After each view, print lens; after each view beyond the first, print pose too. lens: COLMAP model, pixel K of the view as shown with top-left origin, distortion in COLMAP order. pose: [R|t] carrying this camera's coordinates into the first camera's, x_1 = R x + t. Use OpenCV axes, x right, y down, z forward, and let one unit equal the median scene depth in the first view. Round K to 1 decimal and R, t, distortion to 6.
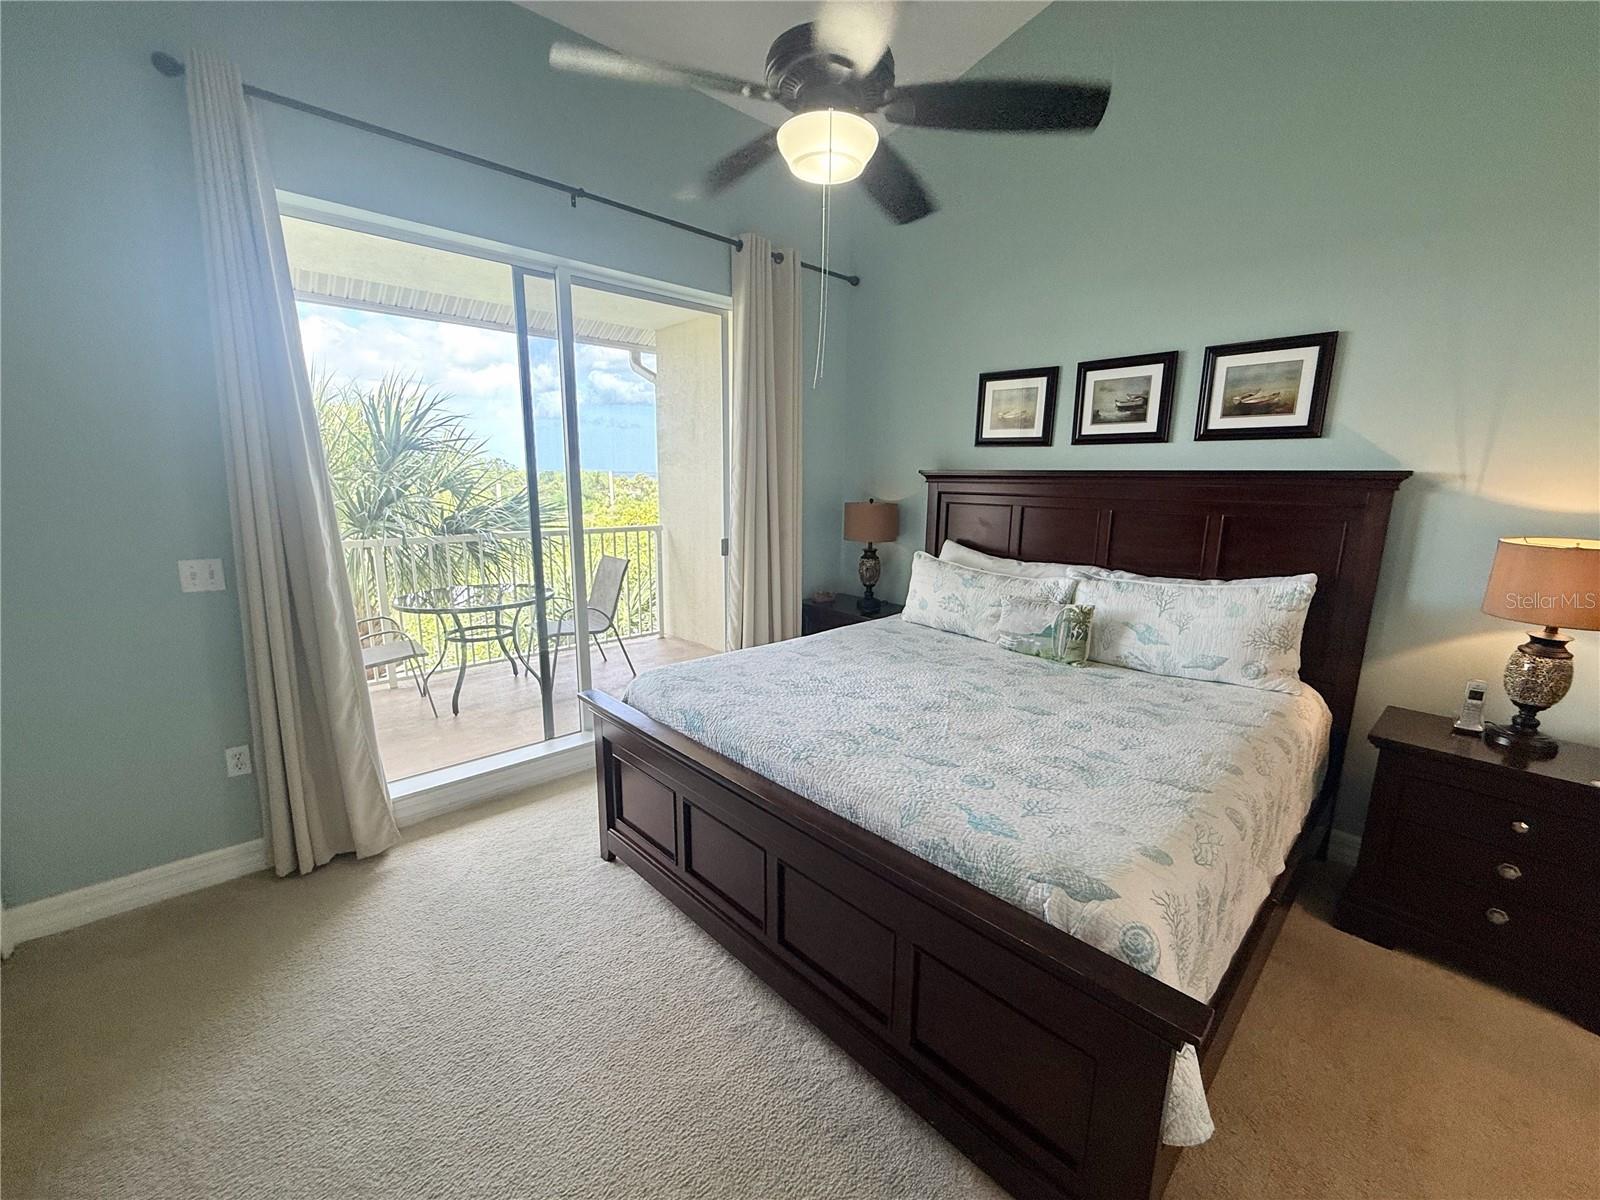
lens RADIAL K [[637.6, 0, 799.1], [0, 637.6, 601.5], [0, 0, 1]] dist [0.000892, 0.000408]
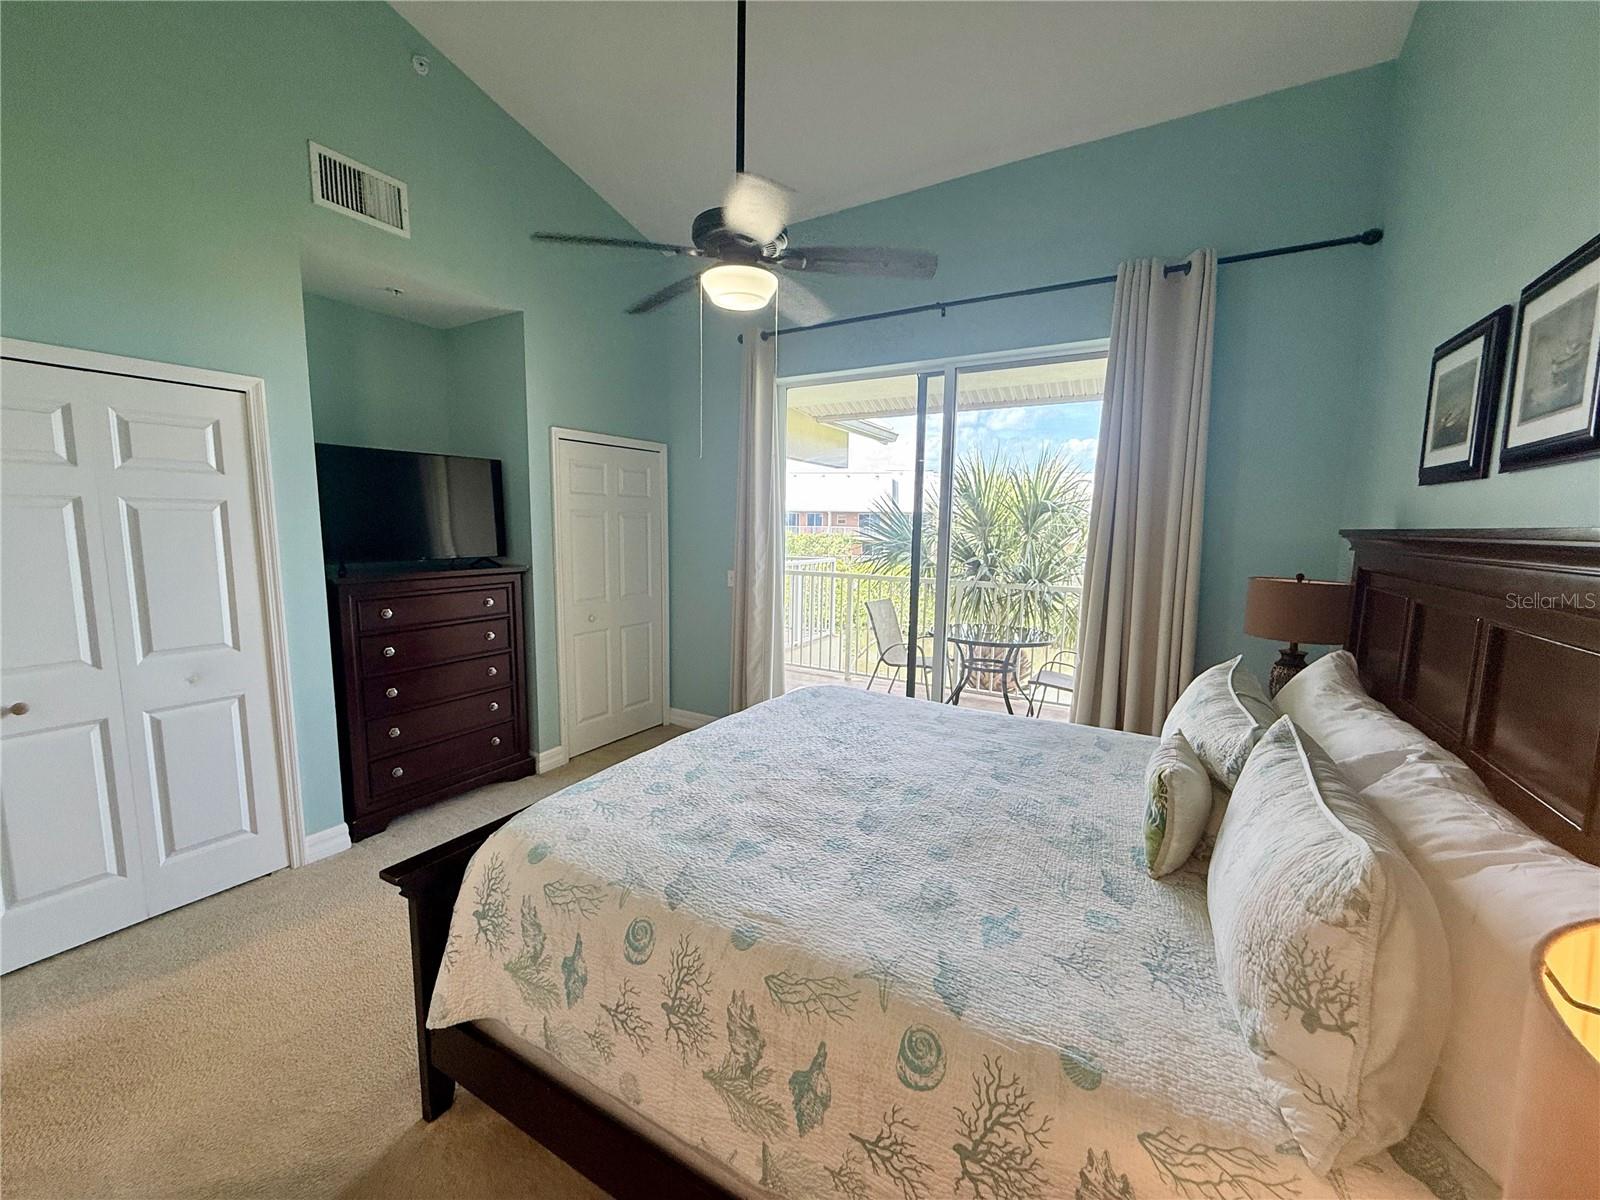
lens RADIAL K [[637.6, 0, 799.1], [0, 637.6, 601.5], [0, 0, 1]] dist [0.000892, 0.000408]
pose [[0.285970, 0.111747, -0.951701, 0.909387], [-0.201710, 0.977944, 0.054218, -0.105900], [0.936768, 0.176463, 0.302203, 0.529375]]
